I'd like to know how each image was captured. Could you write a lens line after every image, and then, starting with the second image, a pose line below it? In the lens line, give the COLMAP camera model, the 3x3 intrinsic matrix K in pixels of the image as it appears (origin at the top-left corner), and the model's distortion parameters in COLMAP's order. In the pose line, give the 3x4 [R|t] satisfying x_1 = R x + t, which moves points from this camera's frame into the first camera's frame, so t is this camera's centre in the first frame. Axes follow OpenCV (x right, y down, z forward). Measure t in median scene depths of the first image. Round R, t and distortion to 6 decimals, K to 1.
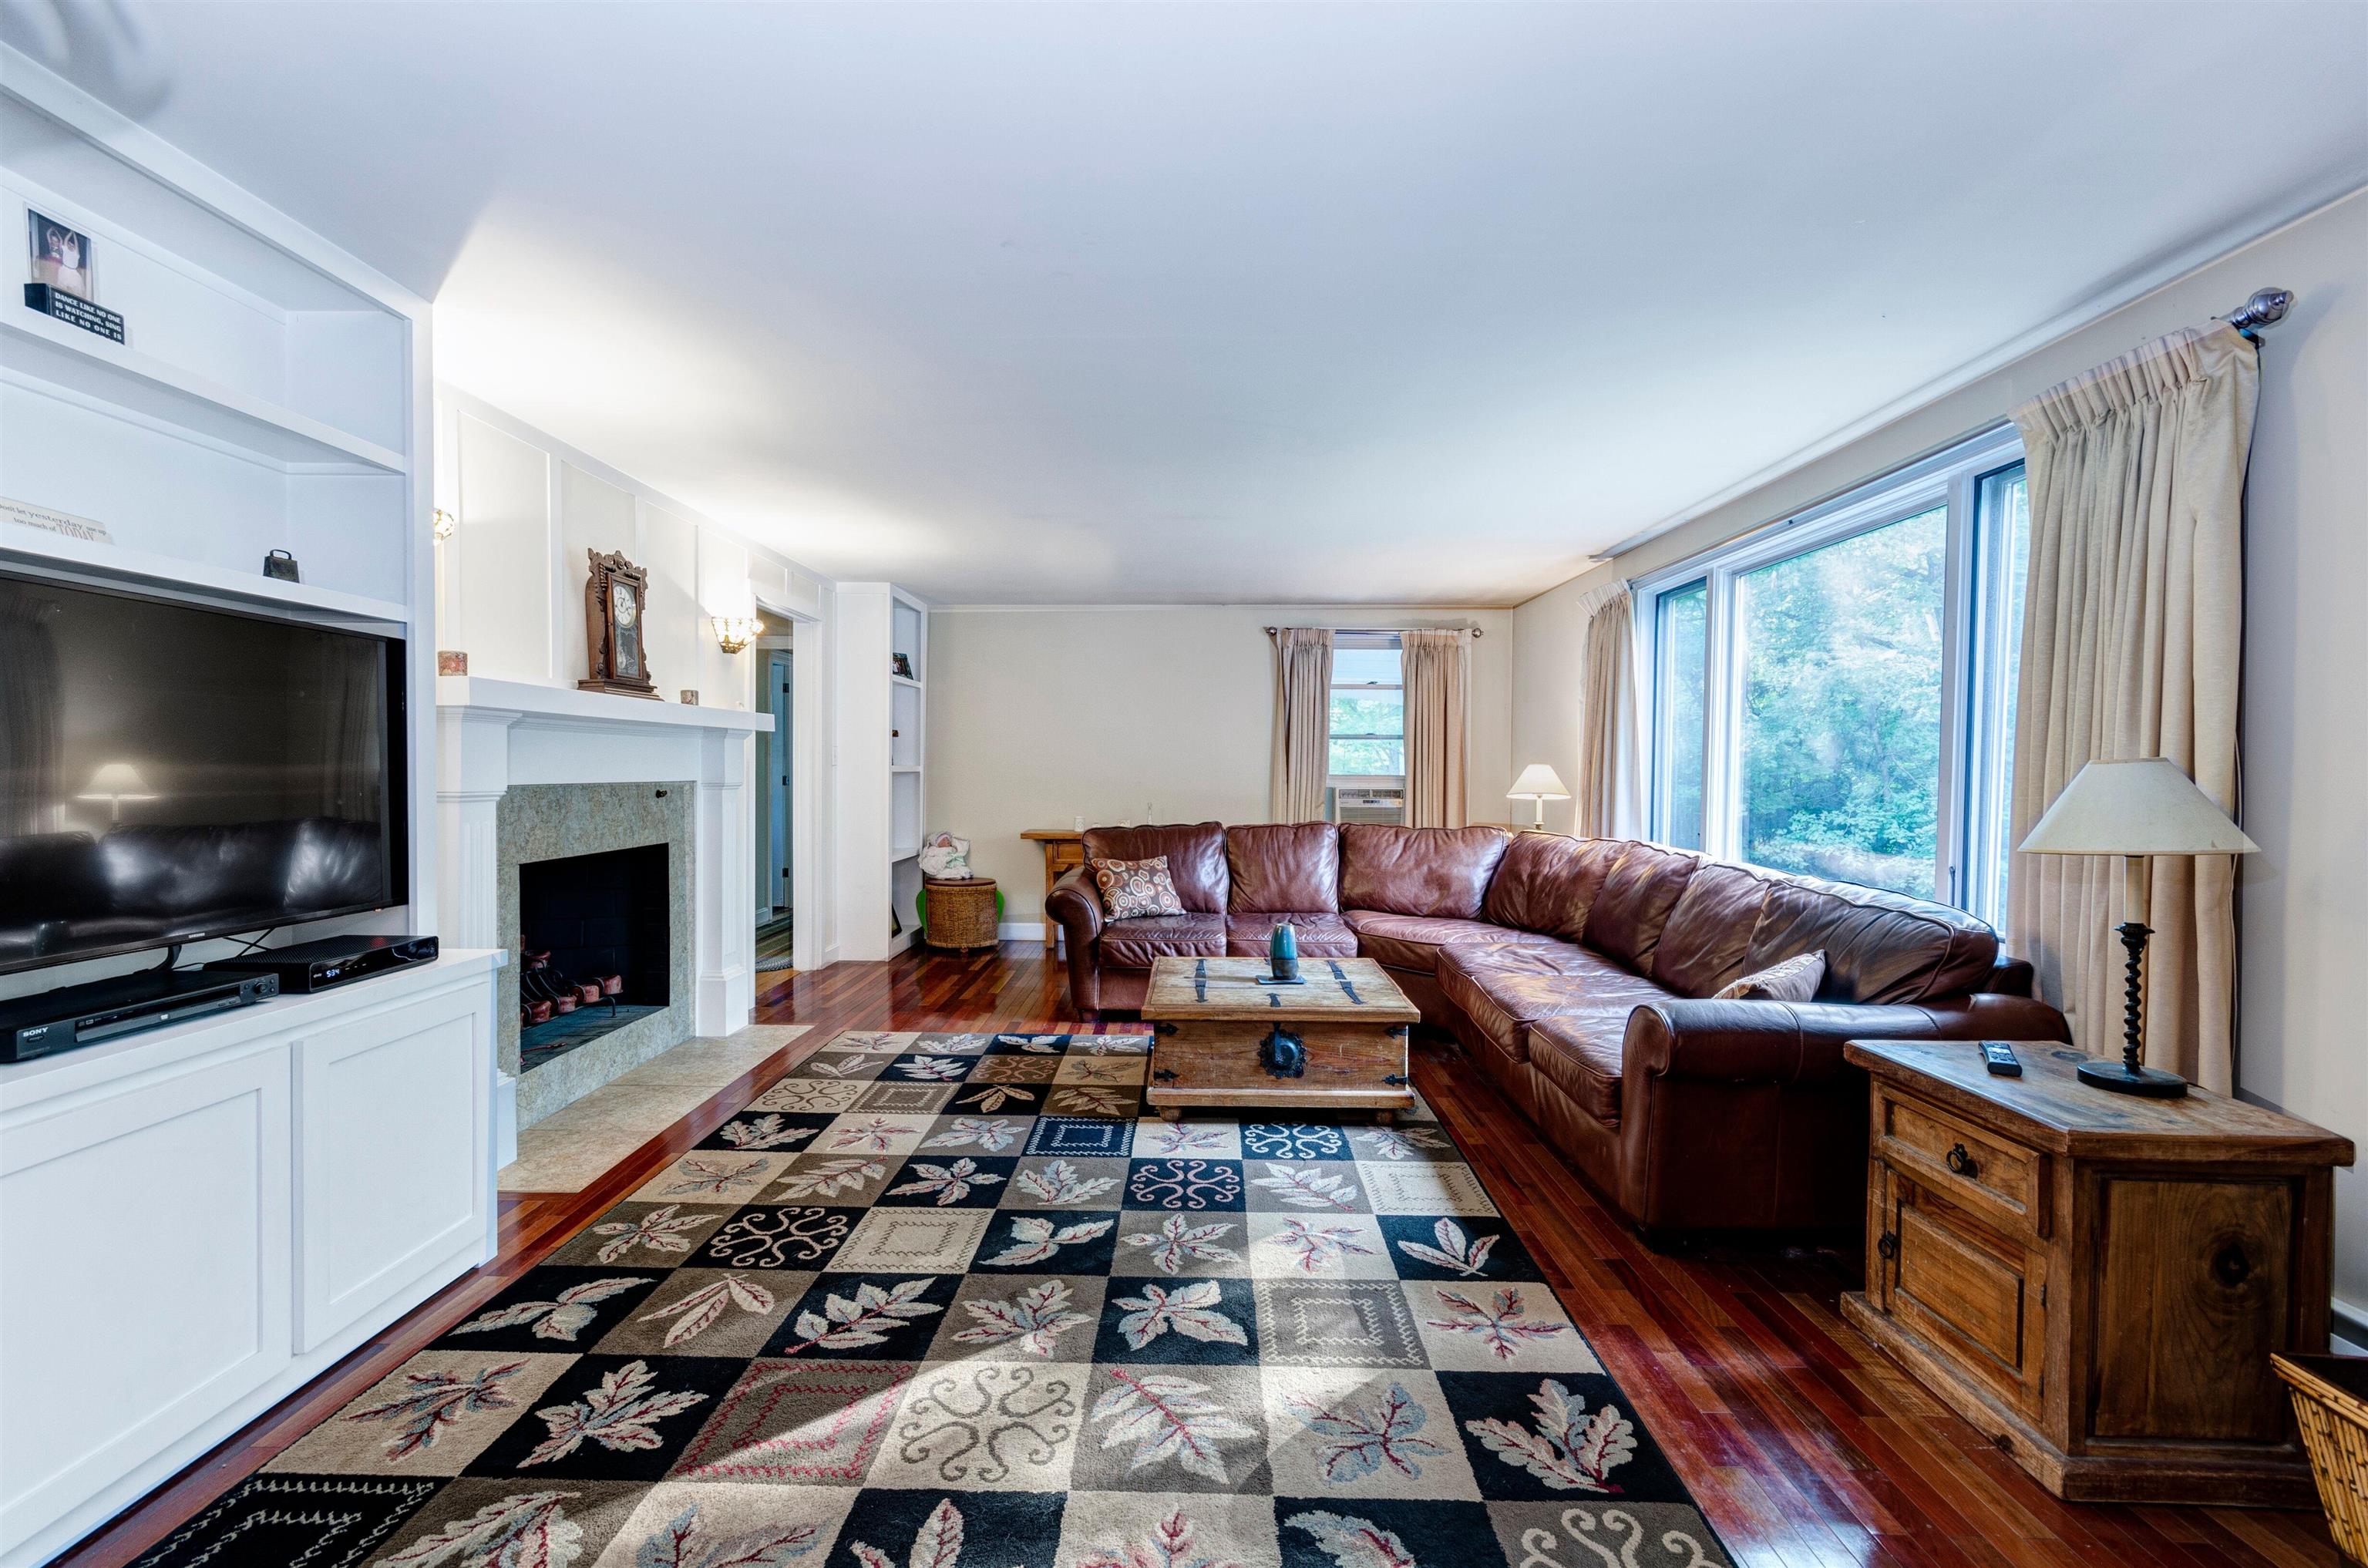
lens RADIAL K [[1050.5, 0, 1194.6], [0, 1050.5, 789.5], [0, 0, 1]] dist [-0.000176, -0.000059]
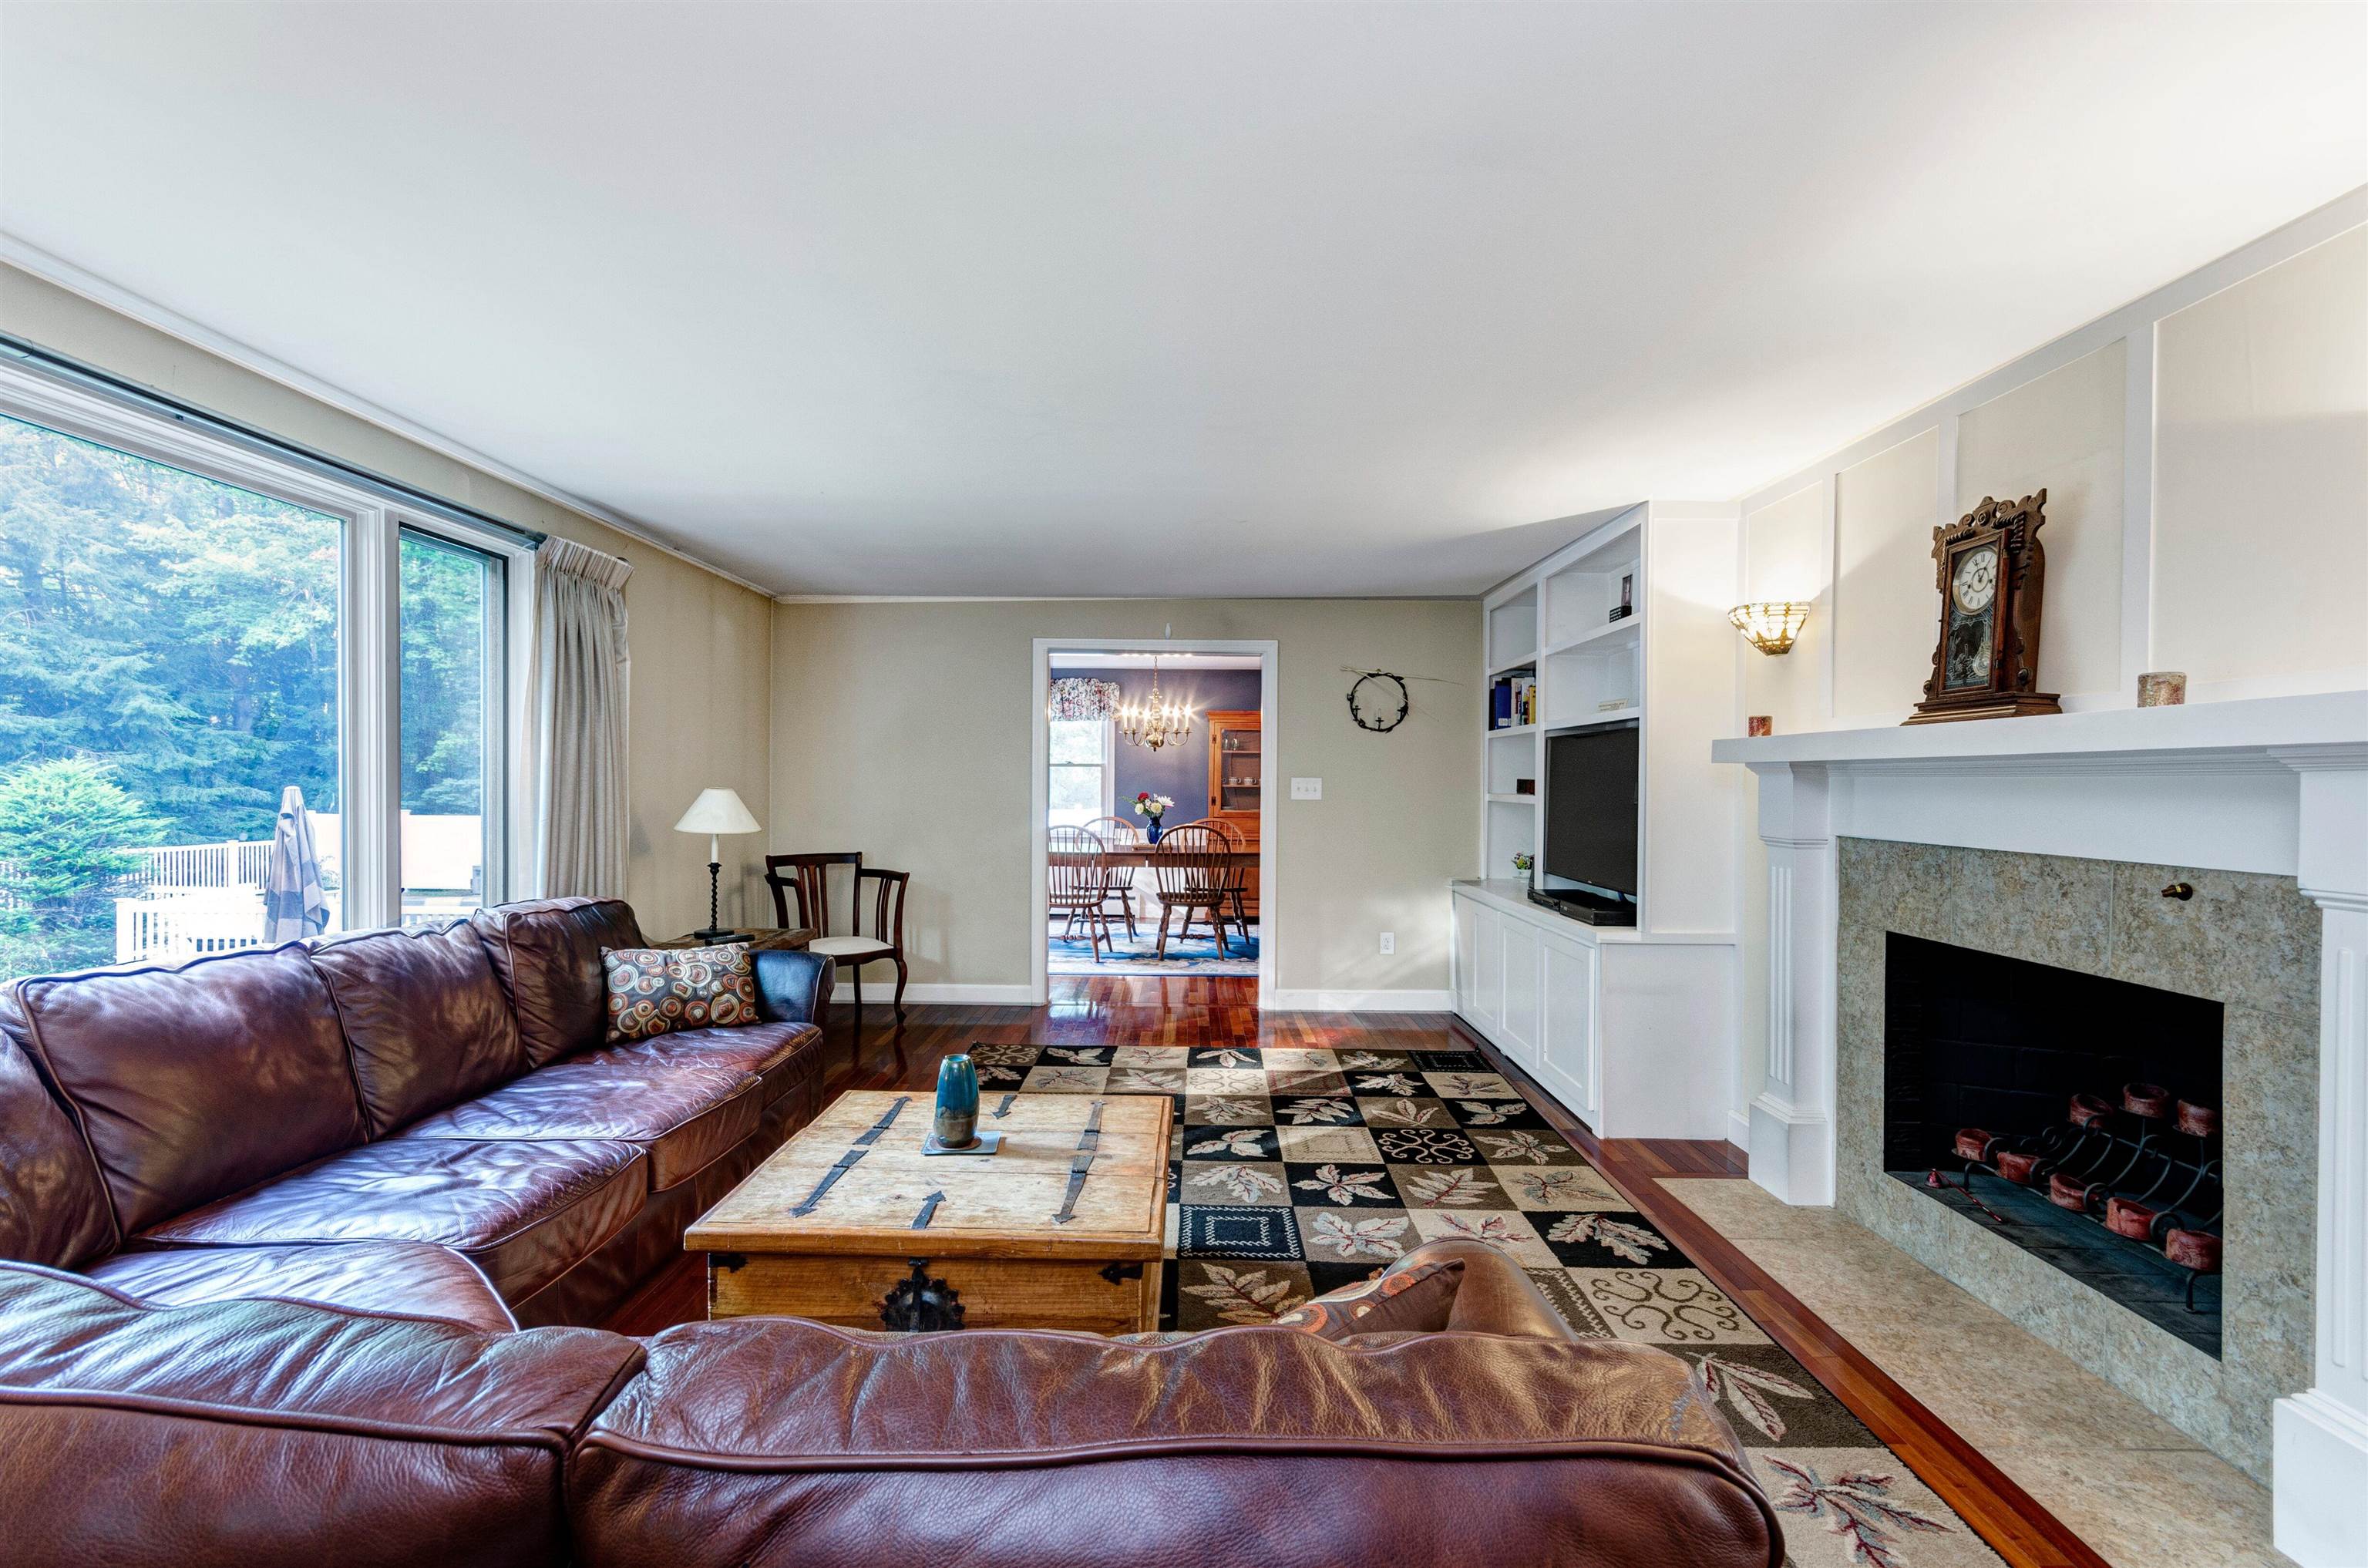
lens RADIAL K [[1050.5, 0, 1194.6], [0, 1050.5, 789.5], [0, 0, 1]] dist [-0.000176, -0.000059]
pose [[-0.999882, -0.015129, -0.002601, -0.072191], [-0.015202, 0.999413, 0.030696, -0.074295], [0.002135, 0.030732, -0.999525, 2.160403]]
